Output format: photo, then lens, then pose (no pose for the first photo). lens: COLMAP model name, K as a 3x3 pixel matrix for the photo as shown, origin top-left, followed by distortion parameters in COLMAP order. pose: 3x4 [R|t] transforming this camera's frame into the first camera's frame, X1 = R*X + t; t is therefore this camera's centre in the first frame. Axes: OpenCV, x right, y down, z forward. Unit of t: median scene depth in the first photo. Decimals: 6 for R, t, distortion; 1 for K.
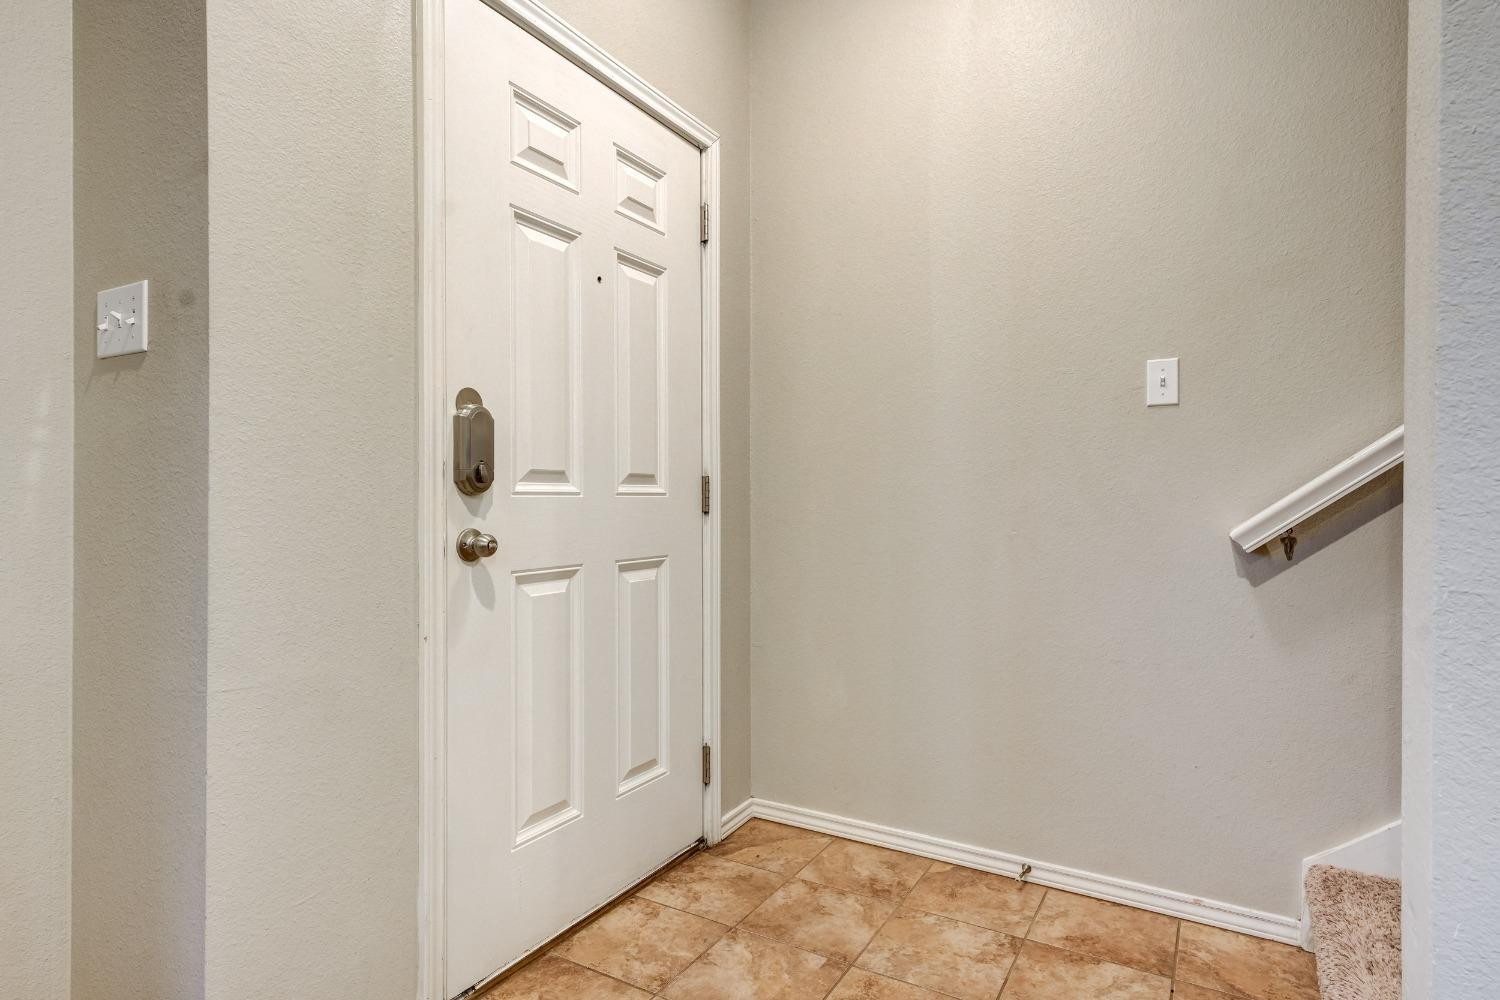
lens RADIAL K [[802.6, 0, 750.0], [0, 802.6, 500.0], [0, 0, 1]] dist [0.000992, 0.000136]
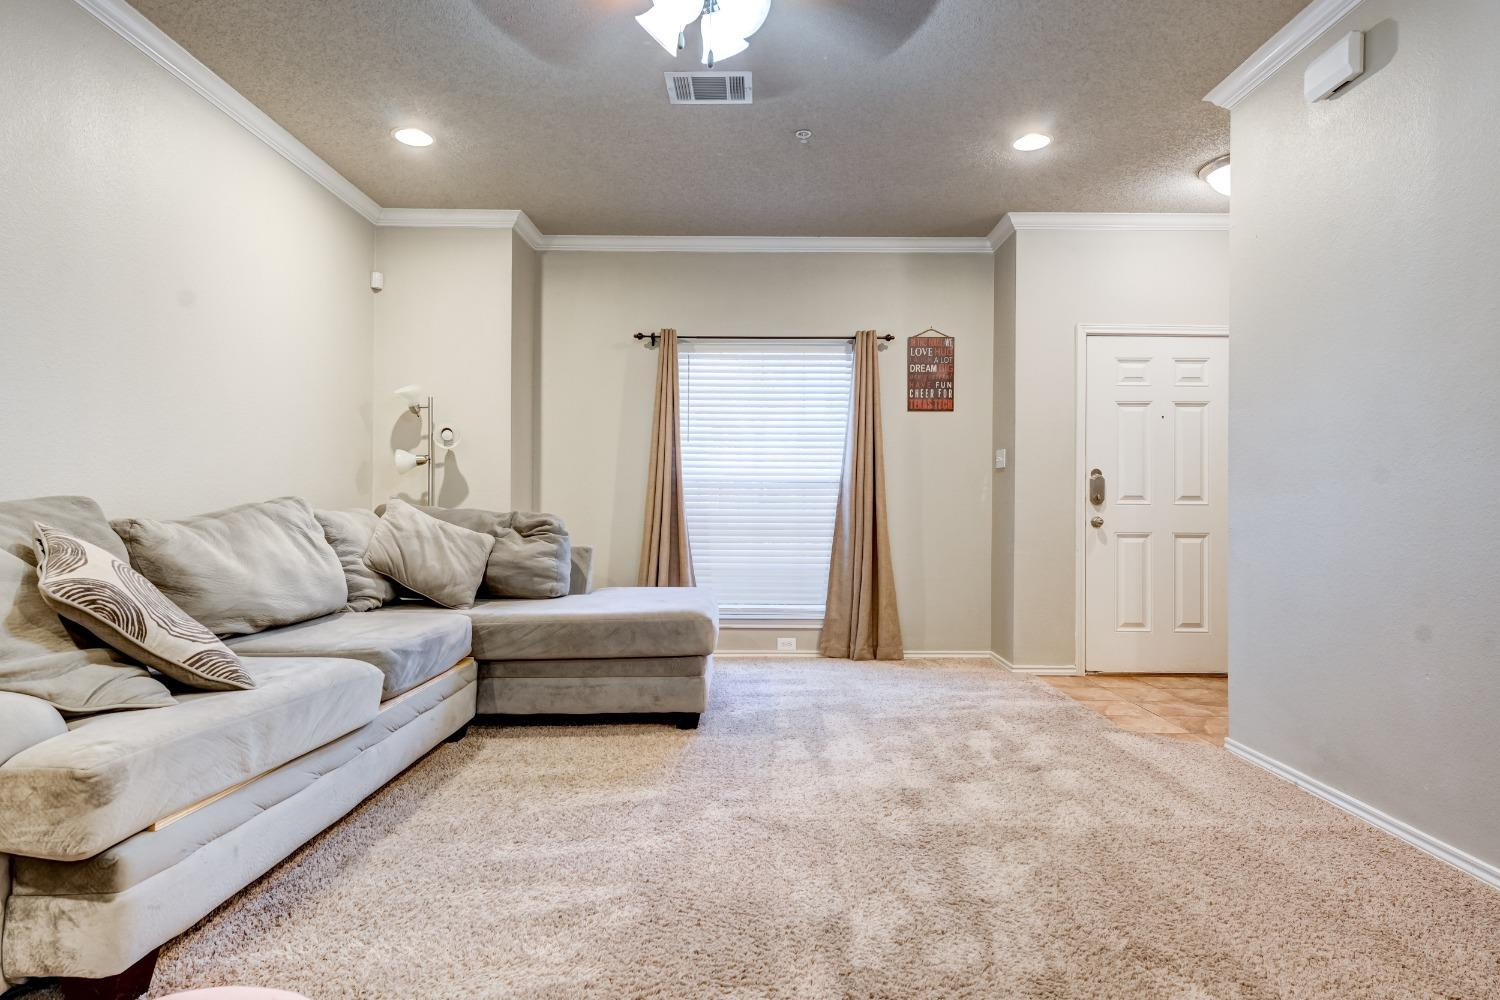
lens RADIAL K [[802.6, 0, 750.0], [0, 802.6, 500.0], [0, 0, 1]] dist [0.000992, 0.000136]
pose [[0.501805, 0.000984, -0.864980, 1.486354], [-0.009381, 0.999947, -0.004305, 0.000201], [0.864930, 0.010274, 0.501787, -1.506166]]
